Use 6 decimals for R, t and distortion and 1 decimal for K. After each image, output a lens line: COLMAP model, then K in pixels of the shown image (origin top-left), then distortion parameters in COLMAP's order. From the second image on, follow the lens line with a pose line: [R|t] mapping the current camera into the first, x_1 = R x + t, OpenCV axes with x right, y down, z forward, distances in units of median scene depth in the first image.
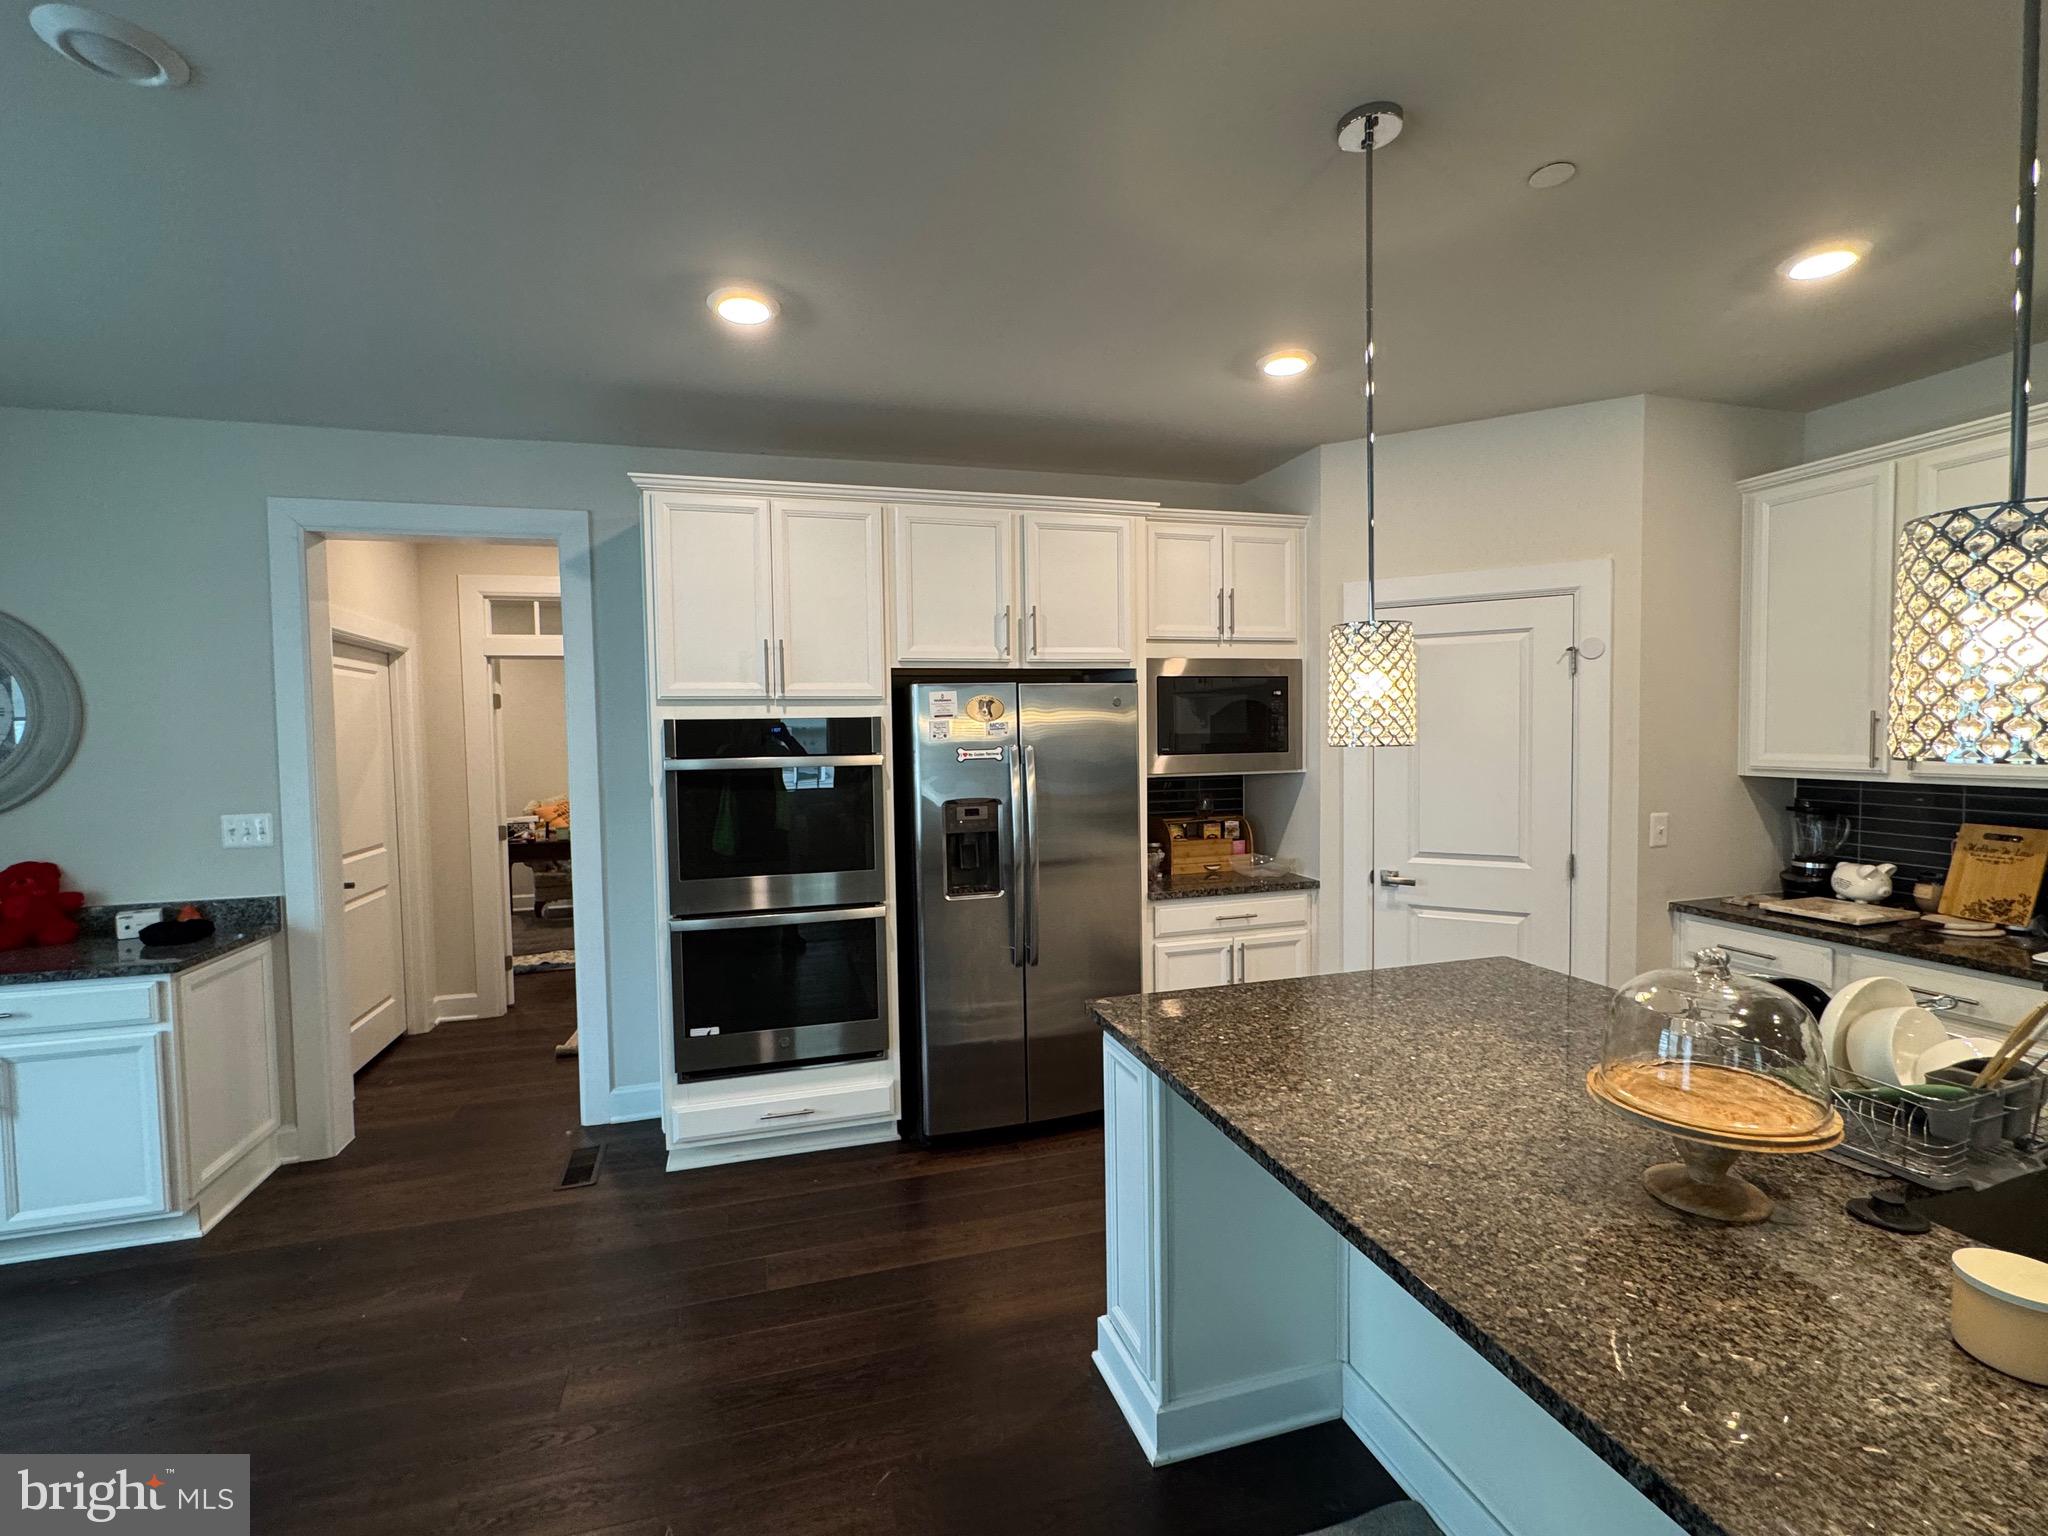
lens RADIAL K [[915.8, 0, 1023.0], [0, 915.8, 769.1], [0, 0, 1]] dist [-0.004199, 0.000287]
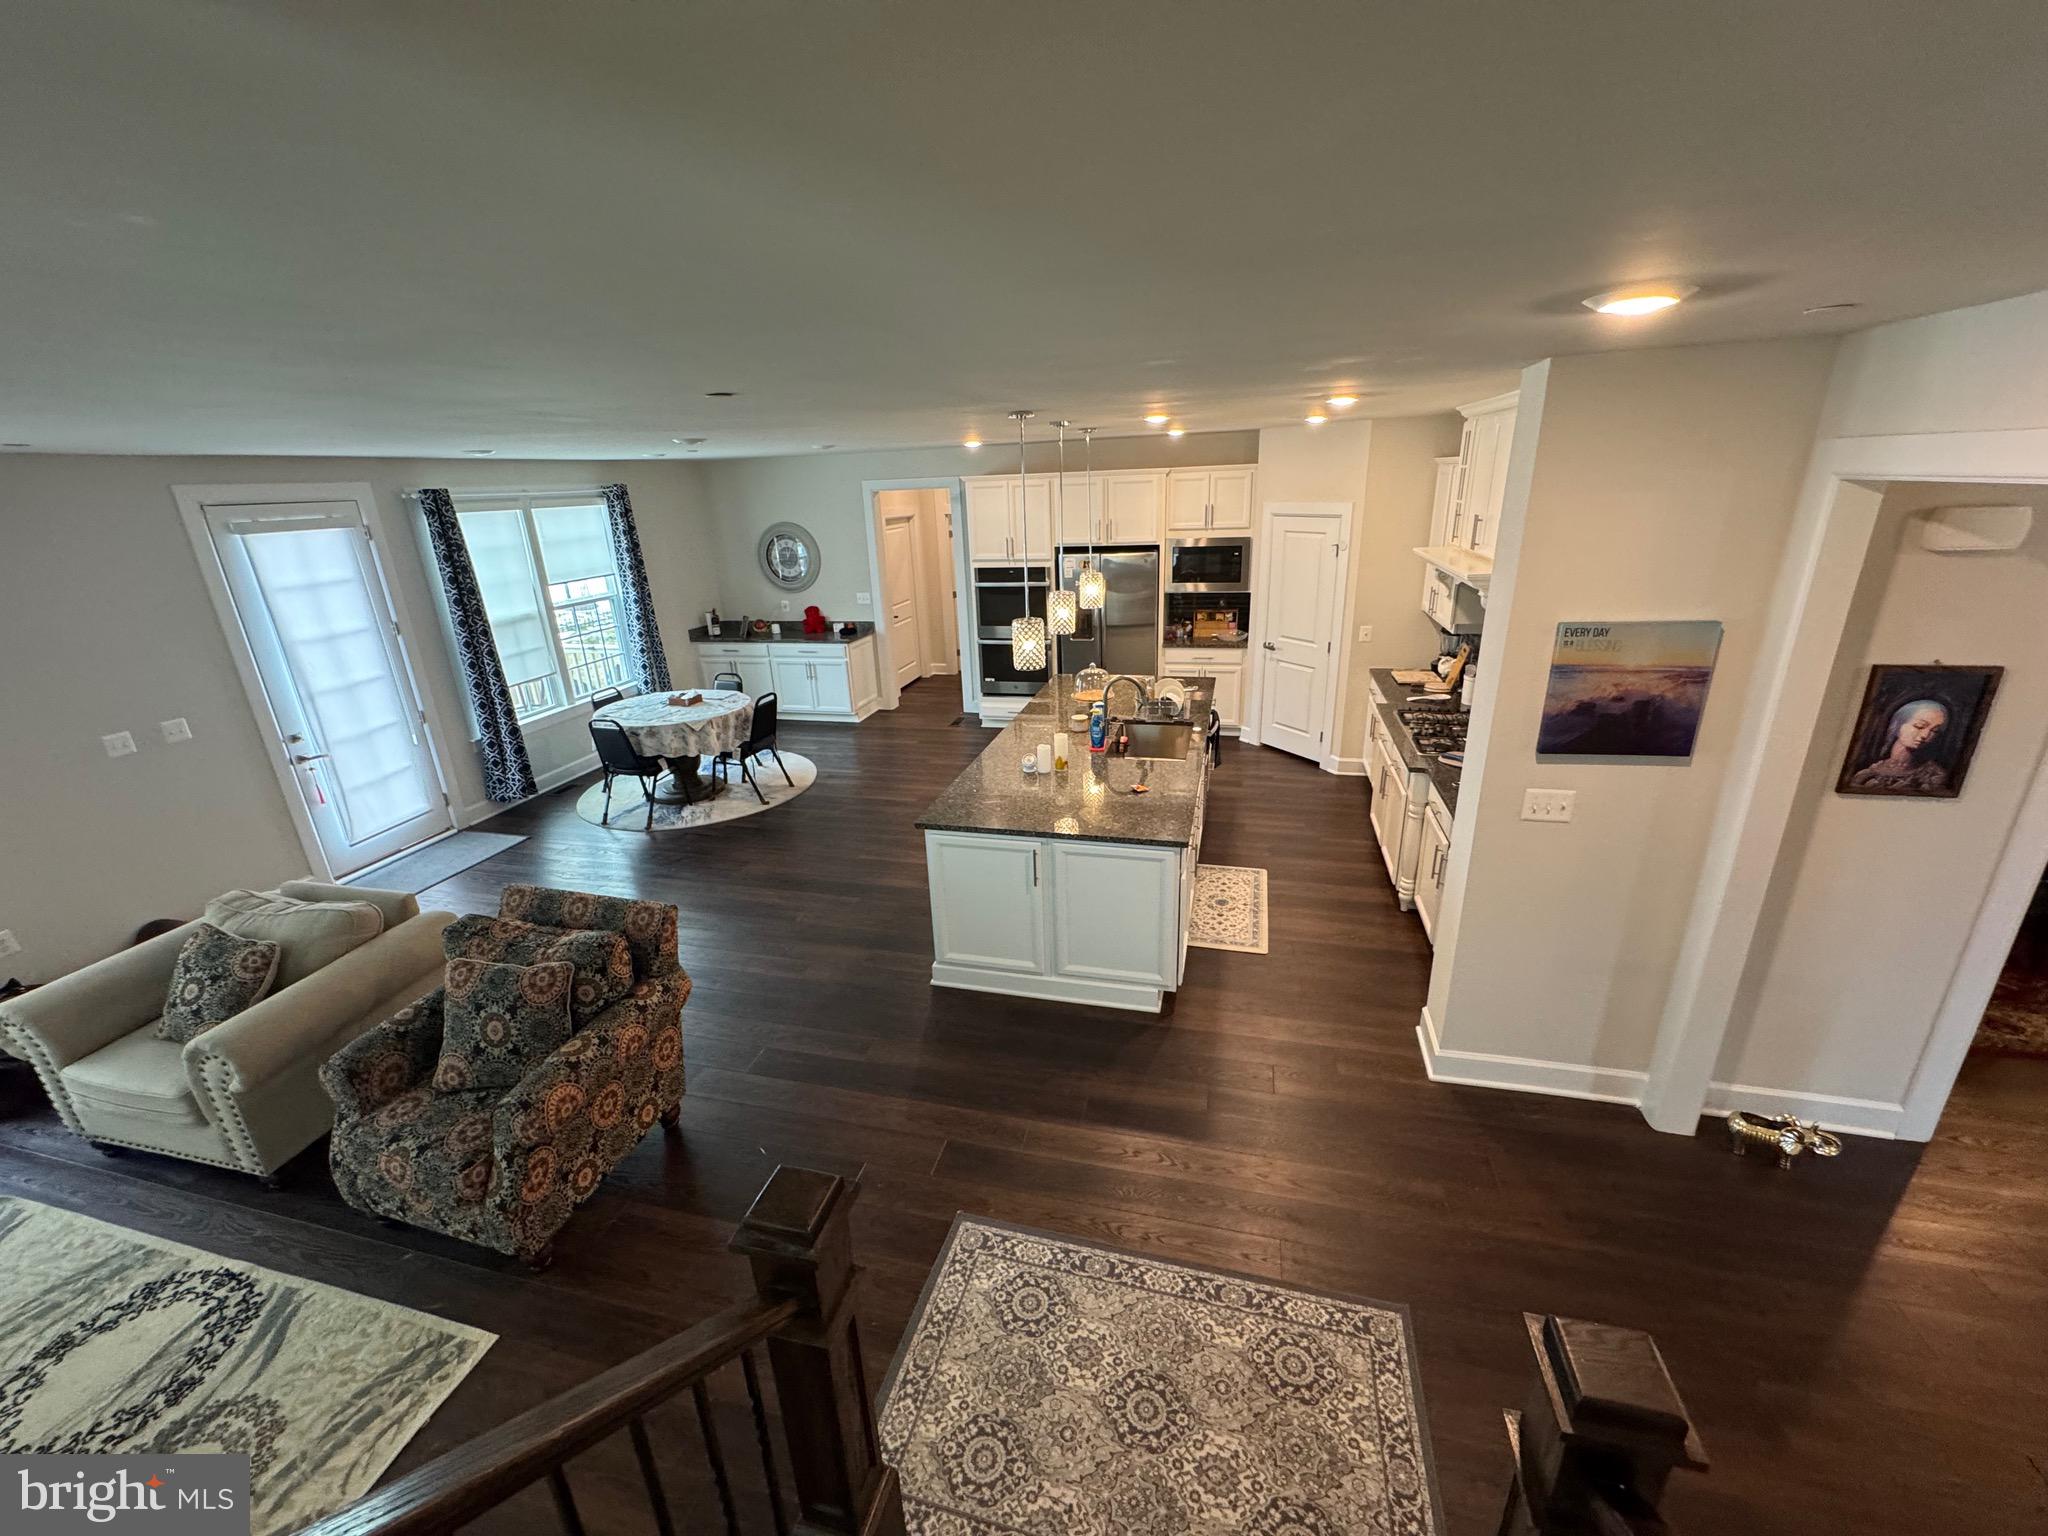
lens RADIAL K [[818.8, 0, 1024.6], [0, 818.8, 775.0], [0, 0, 1]] dist [-0.004189, 0.000777]
pose [[0.857781, 0.160025, -0.488470, 1.000805], [0.001946, 0.949286, 0.314408, -0.224792], [0.514011, -0.270644, 0.813968, -1.062579]]
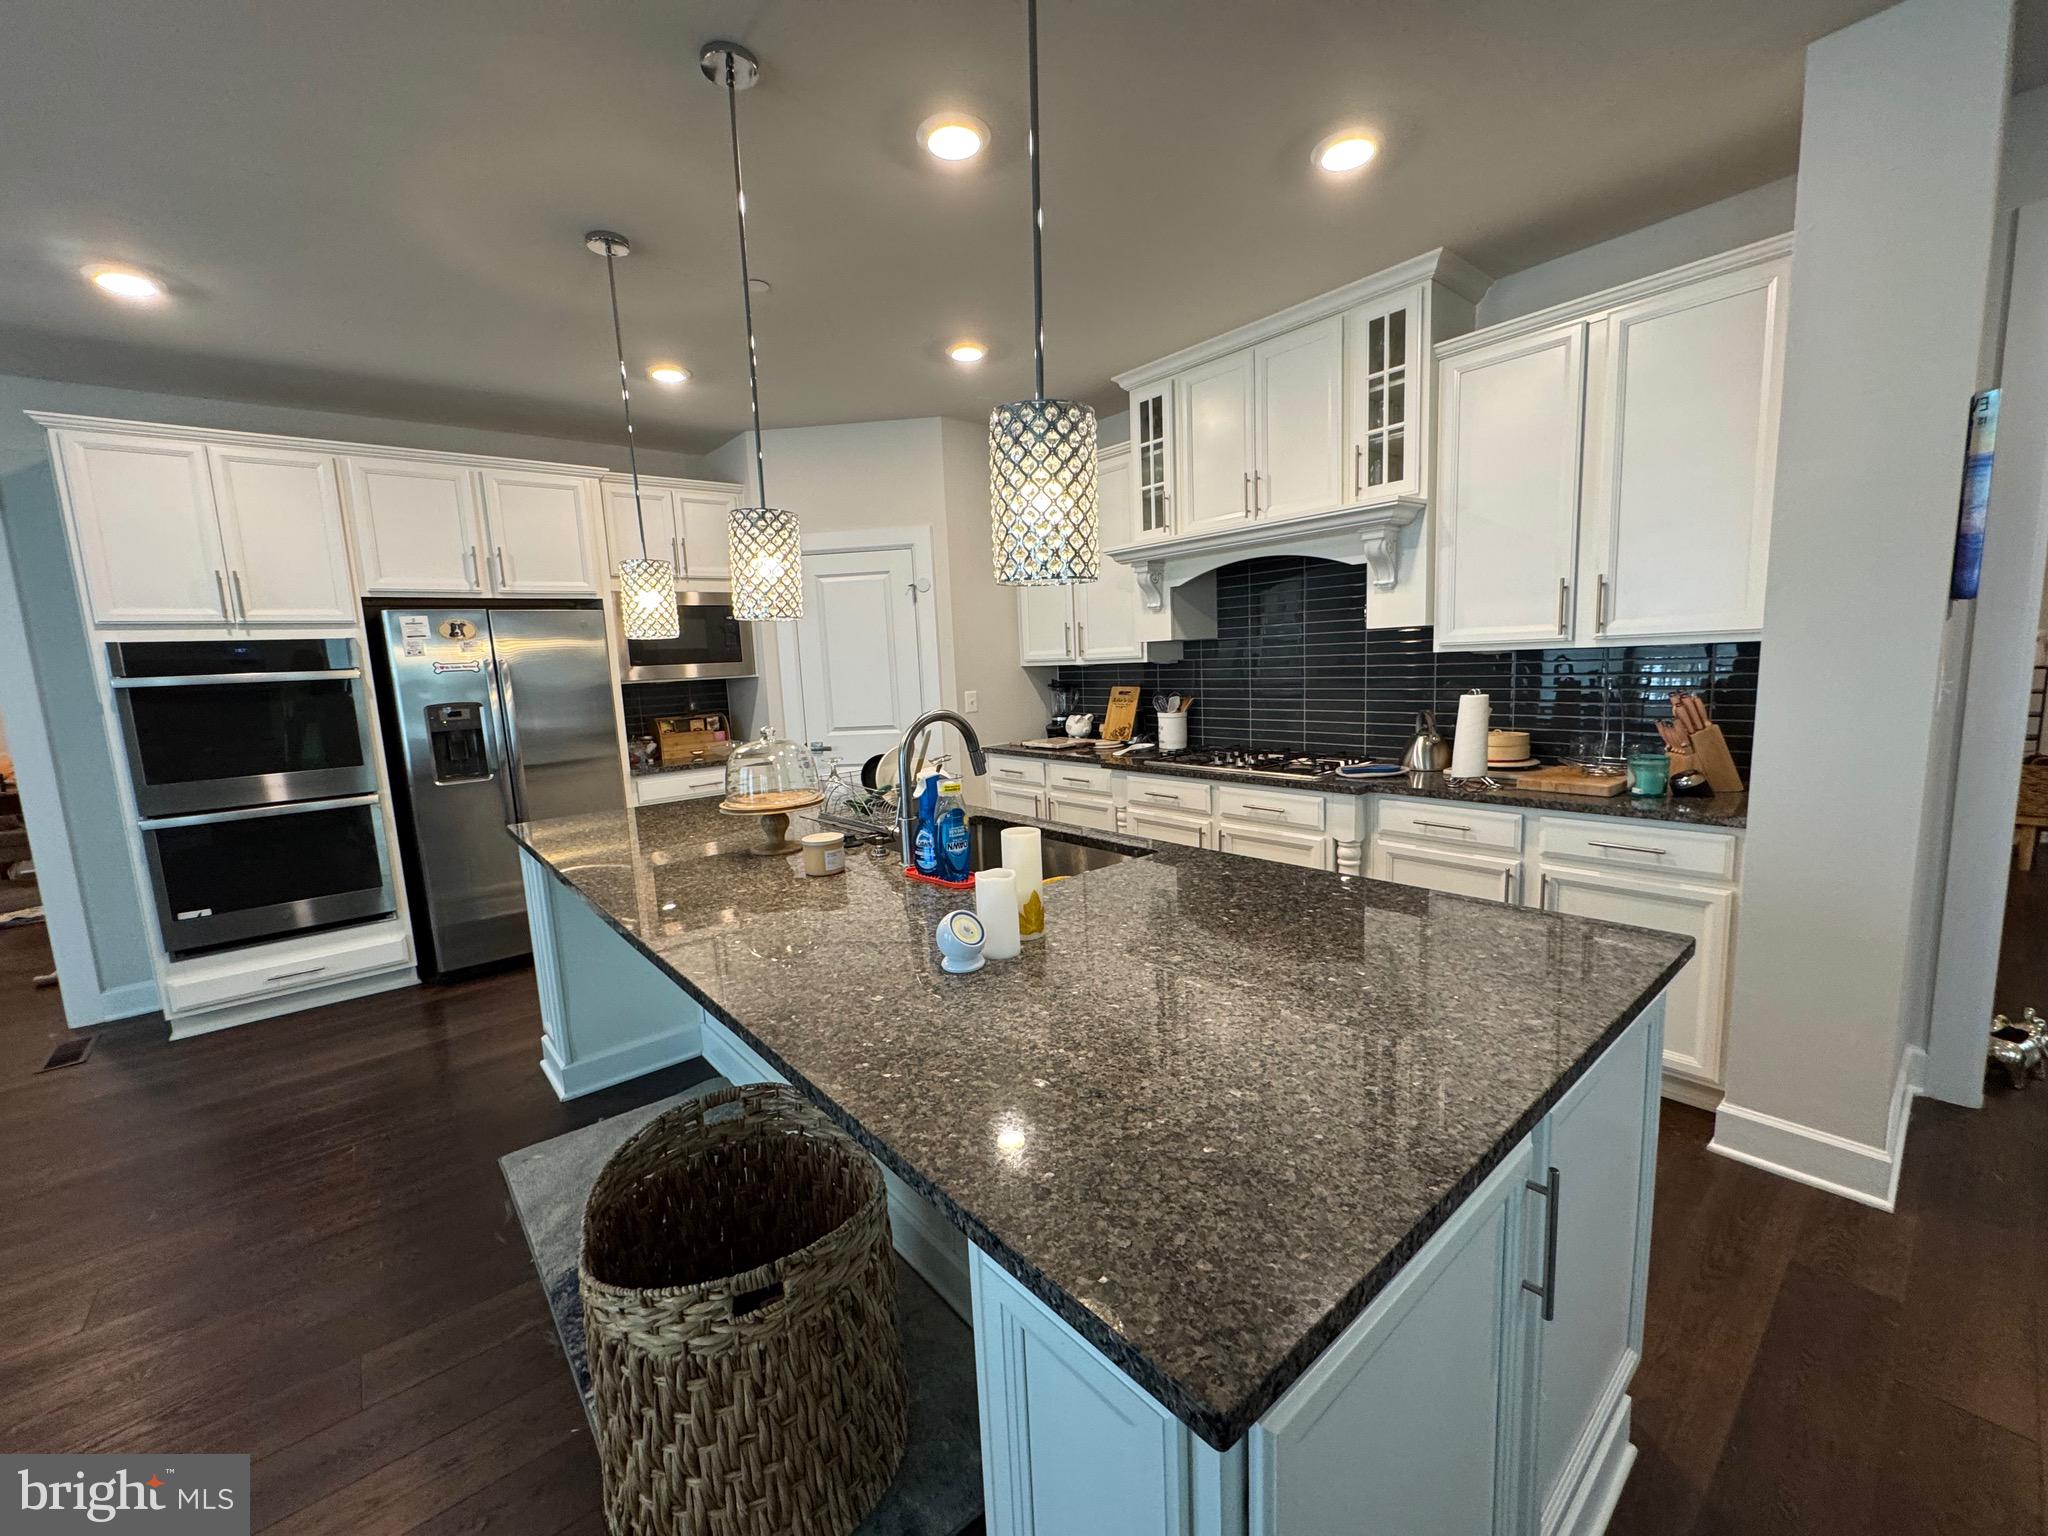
lens RADIAL K [[818.8, 0, 1023.3], [0, 818.8, 768.8], [0, 0, 1]] dist [-0.004189, 0.000777]
pose [[0.915914, -0.079622, 0.393397, 0.212728], [0.048567, 0.994910, 0.088292, 0.061252], [-0.398425, -0.061762, 0.915119, -0.337929]]
